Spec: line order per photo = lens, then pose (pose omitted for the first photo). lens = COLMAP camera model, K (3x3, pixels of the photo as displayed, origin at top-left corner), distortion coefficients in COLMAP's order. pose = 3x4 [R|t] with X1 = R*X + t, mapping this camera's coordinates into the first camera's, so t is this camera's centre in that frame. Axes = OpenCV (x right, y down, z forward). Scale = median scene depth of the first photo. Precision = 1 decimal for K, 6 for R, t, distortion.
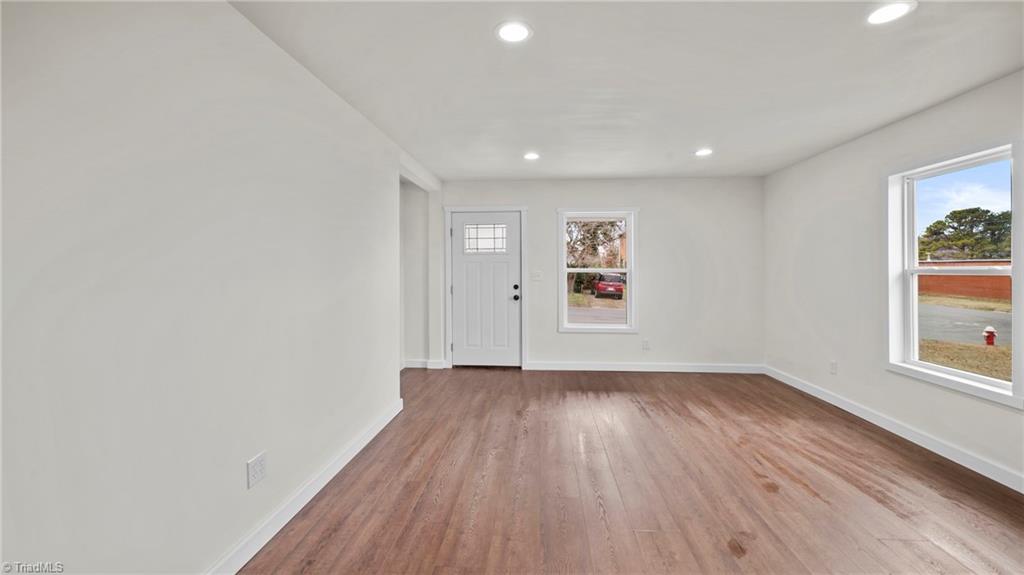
lens RADIAL K [[425.4, 0, 514.4], [0, 425.4, 268.4], [0, 0, 1]] dist [-0.000250, -0.000109]
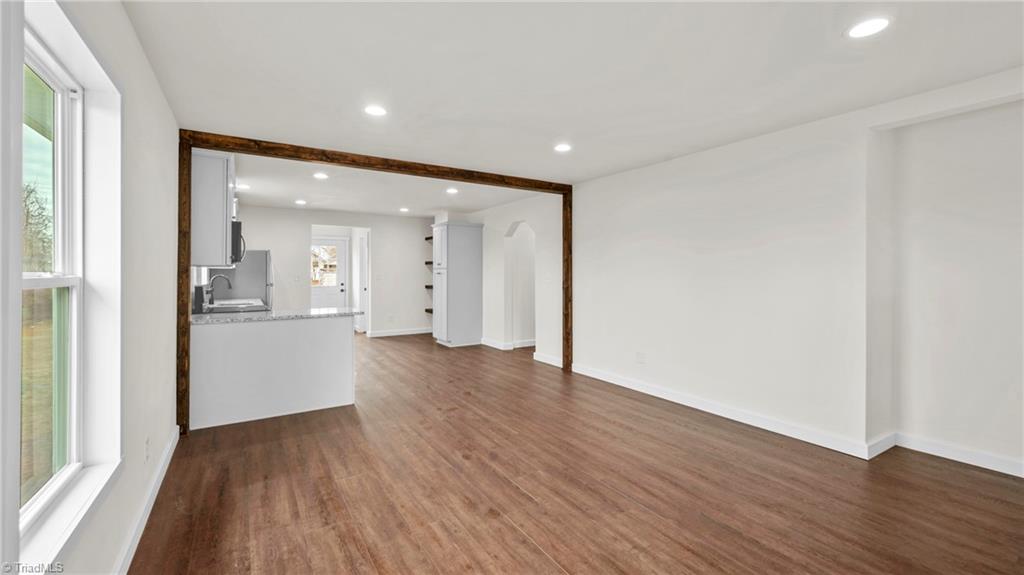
lens RADIAL K [[425.4, 0, 514.4], [0, 425.4, 268.4], [0, 0, 1]] dist [-0.000250, -0.000109]
pose [[-0.801271, 0.001428, -0.598299, 0.543700], [0.006893, 0.999953, -0.006845, -0.008775], [0.598261, -0.009609, -0.801243, 0.987961]]
